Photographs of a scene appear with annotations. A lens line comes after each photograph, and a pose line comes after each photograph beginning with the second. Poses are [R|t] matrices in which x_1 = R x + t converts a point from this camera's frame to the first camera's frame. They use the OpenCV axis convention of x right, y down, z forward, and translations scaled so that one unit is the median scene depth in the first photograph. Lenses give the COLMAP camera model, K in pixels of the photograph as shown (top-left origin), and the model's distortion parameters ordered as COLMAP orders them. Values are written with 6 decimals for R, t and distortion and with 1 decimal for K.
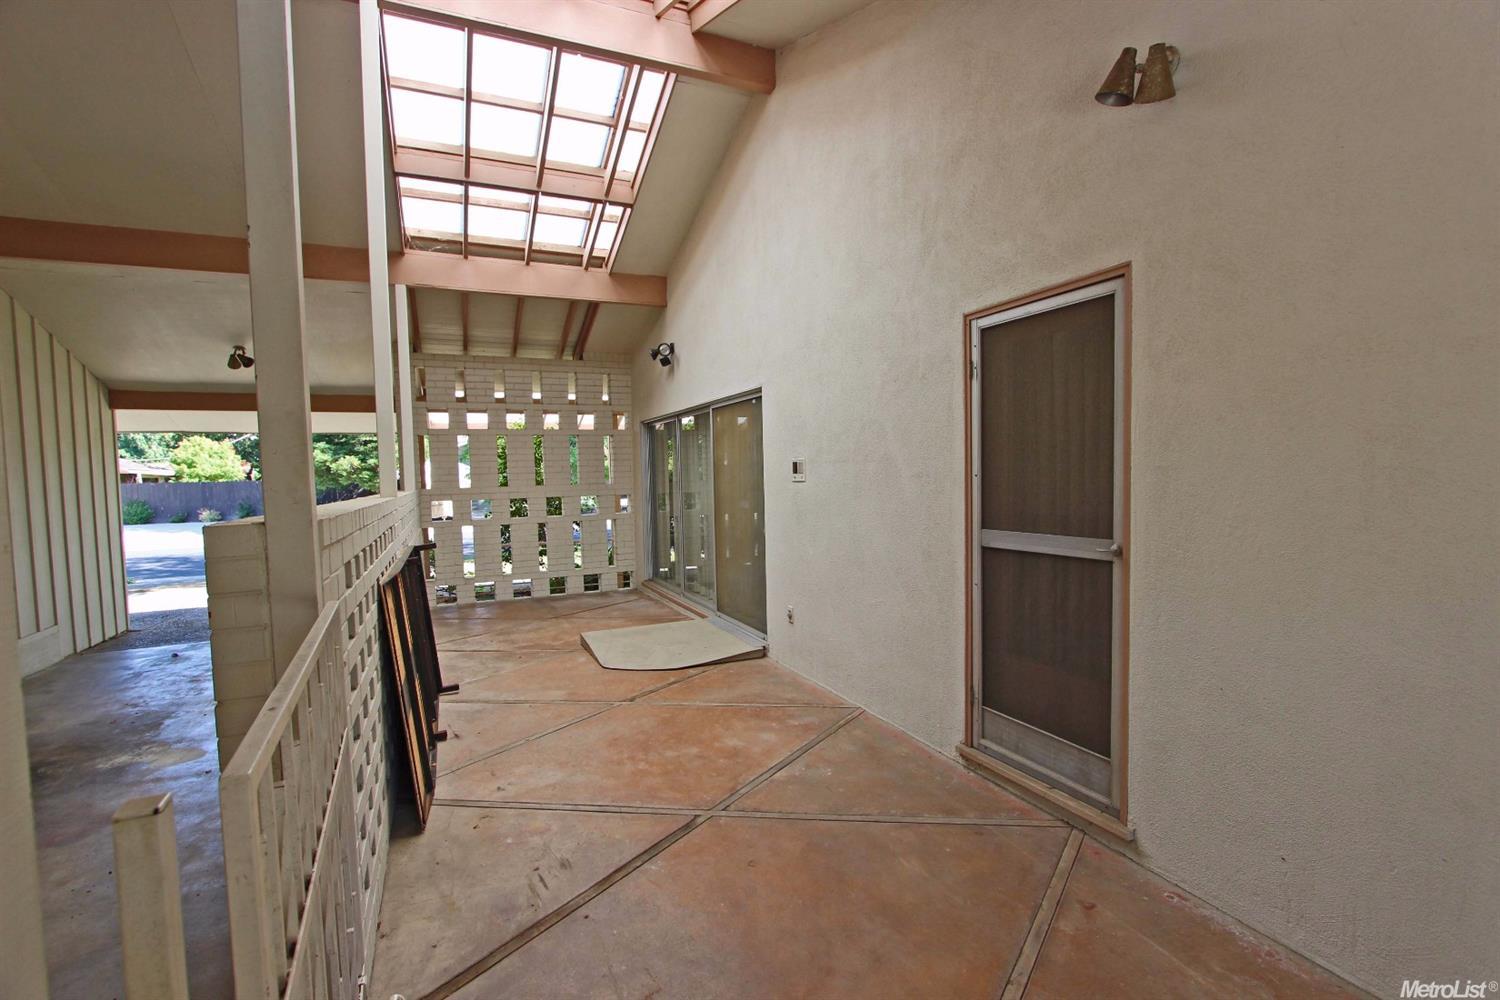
lens RADIAL K [[699.0, 0, 751.4], [0, 699.0, 508.0], [0, 0, 1]] dist [-0.013200, -0.000162]
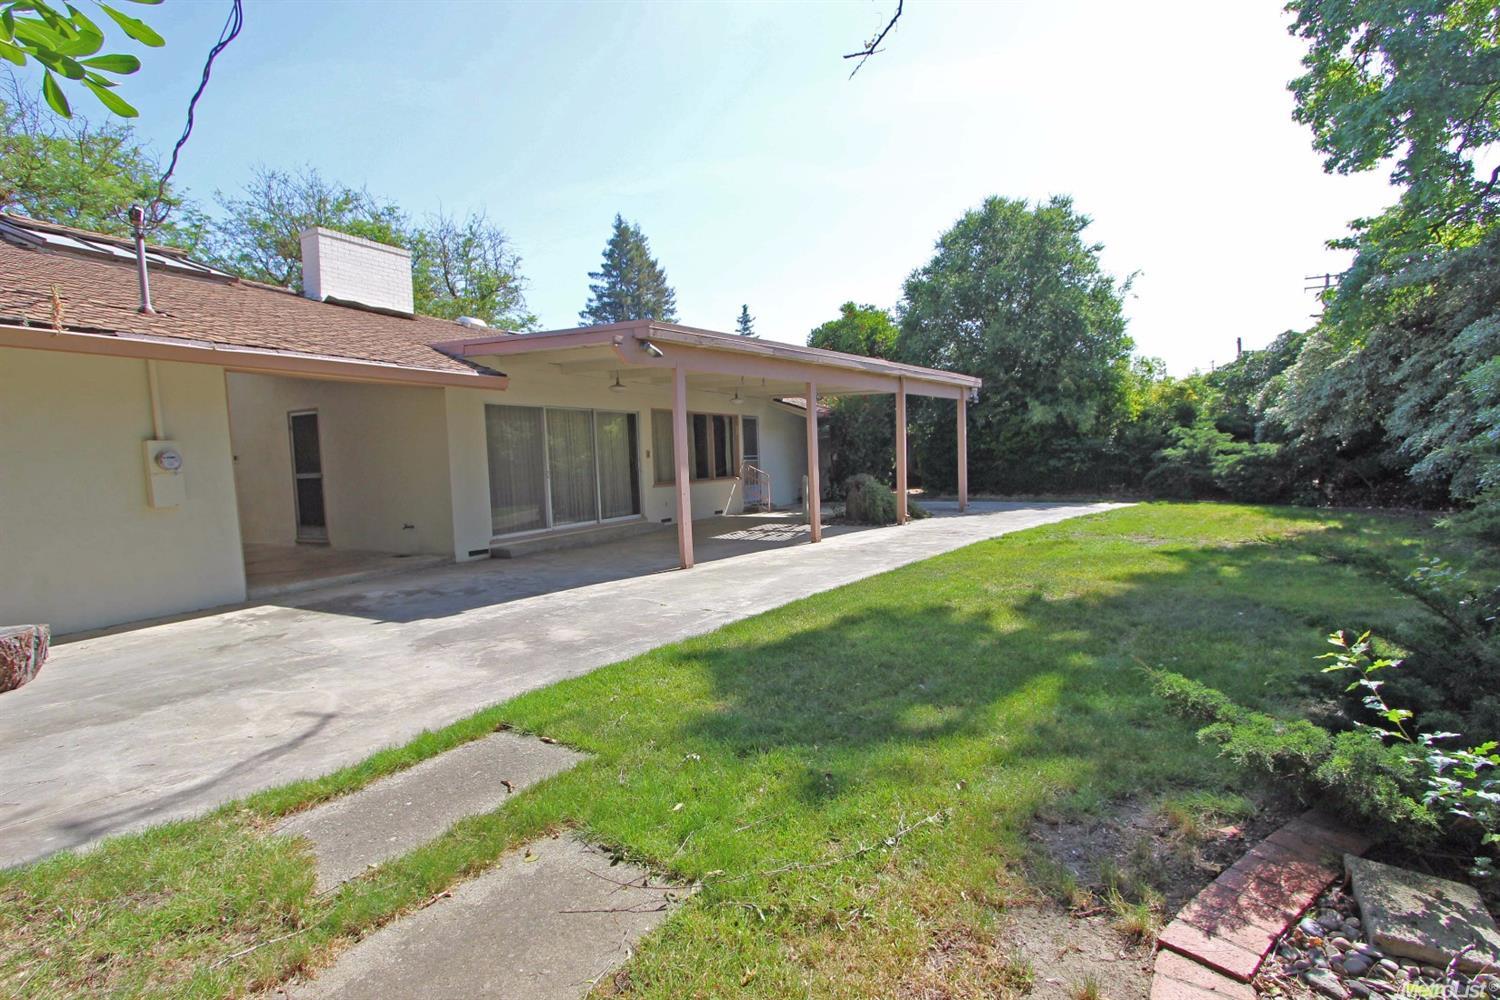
lens RADIAL K [[699.0, 0, 751.4], [0, 699.0, 508.0], [0, 0, 1]] dist [-0.013200, -0.000162]
pose [[0.790842, -0.035723, 0.610977, 0.001125], [0.044522, 0.999008, 0.000782, 0.303364], [-0.610399, 0.026583, 0.791648, -3.142297]]
